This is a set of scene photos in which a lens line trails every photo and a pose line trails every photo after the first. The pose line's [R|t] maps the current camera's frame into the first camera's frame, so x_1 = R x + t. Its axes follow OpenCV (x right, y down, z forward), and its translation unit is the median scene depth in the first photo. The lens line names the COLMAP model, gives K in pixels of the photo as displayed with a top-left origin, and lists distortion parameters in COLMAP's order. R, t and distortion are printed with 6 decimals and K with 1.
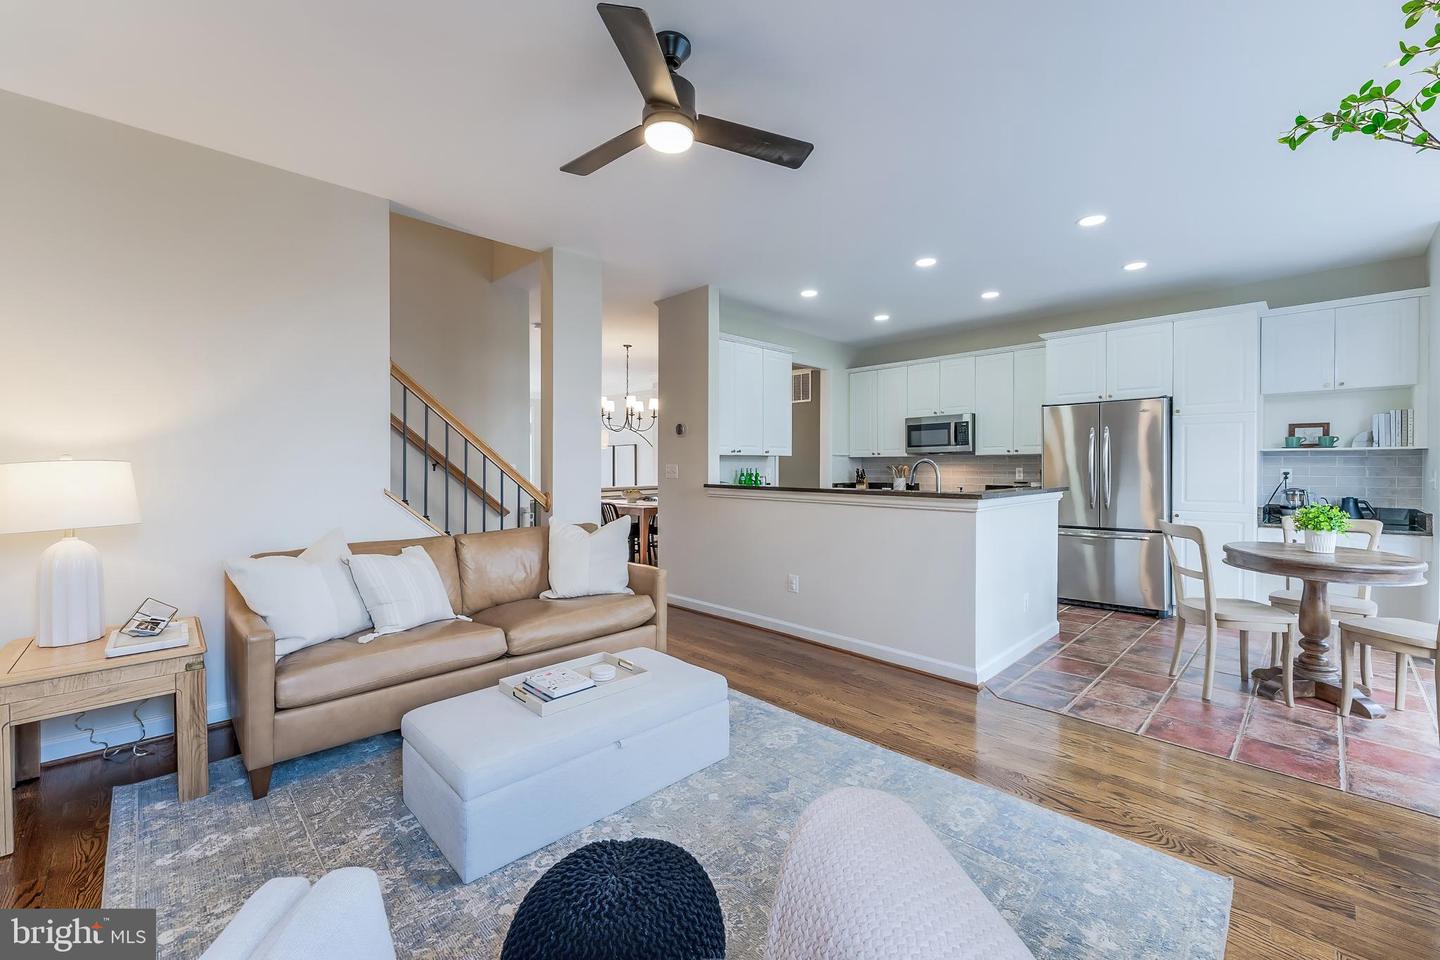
lens RADIAL K [[582.9, 0, 725.3], [0, 582.9, 471.3], [0, 0, 1]] dist [-0.000037, 0.000235]
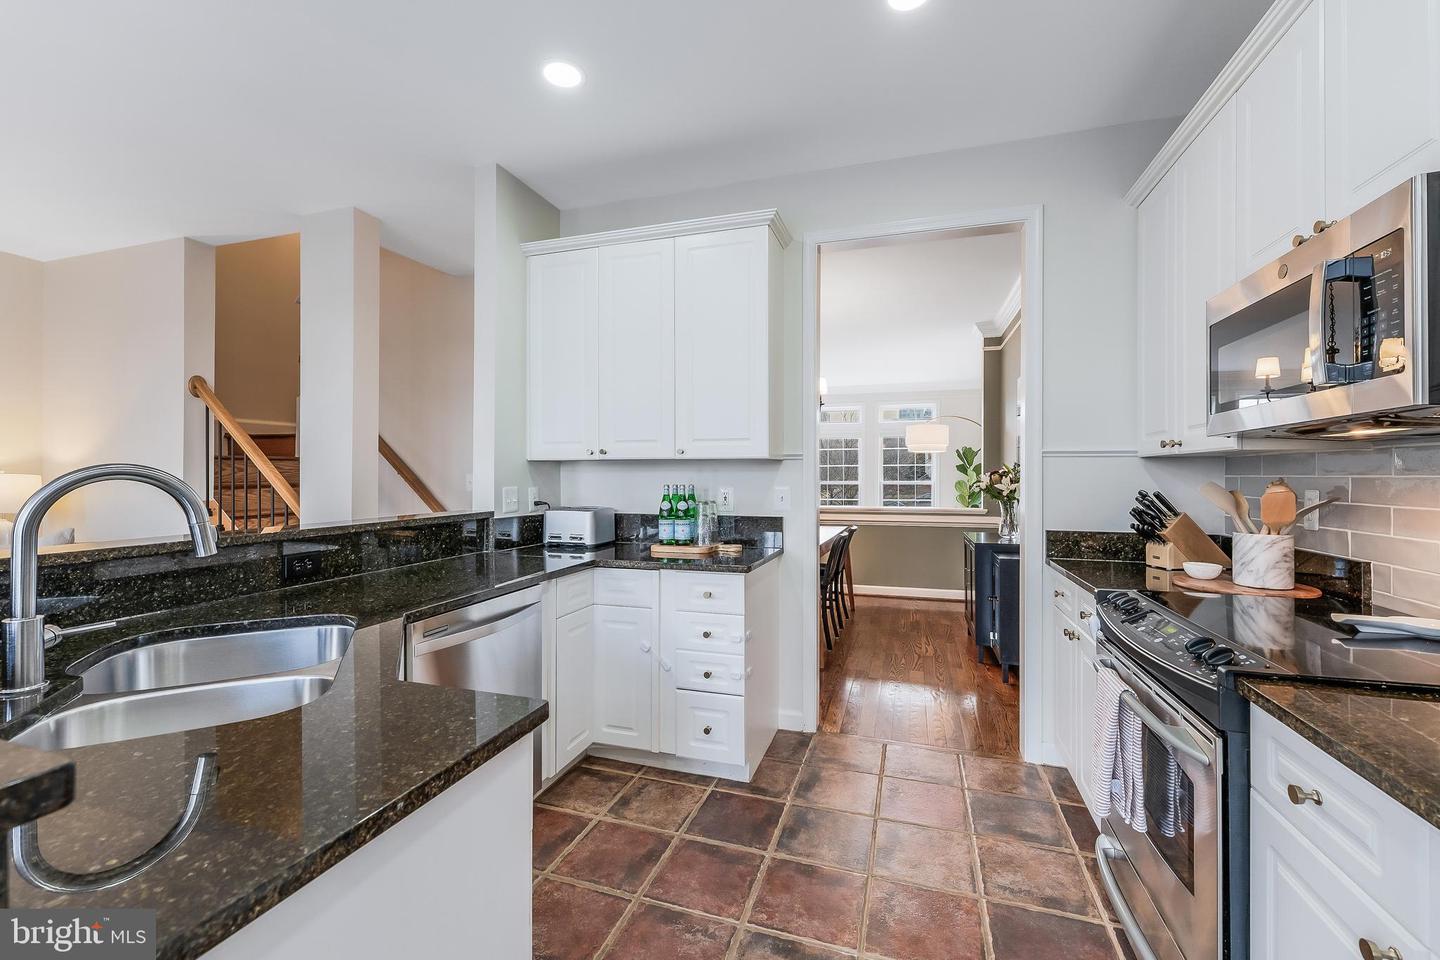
lens RADIAL K [[586.2, 0, 723.0], [0, 586.2, 474.6], [0, 0, 1]] dist [-0.000001, -0.000201]
pose [[0.461466, 0.001939, -0.887156, 0.658886], [-0.009910, 0.999946, -0.002969, -0.017244], [0.887103, 0.010162, 0.461460, 1.046728]]
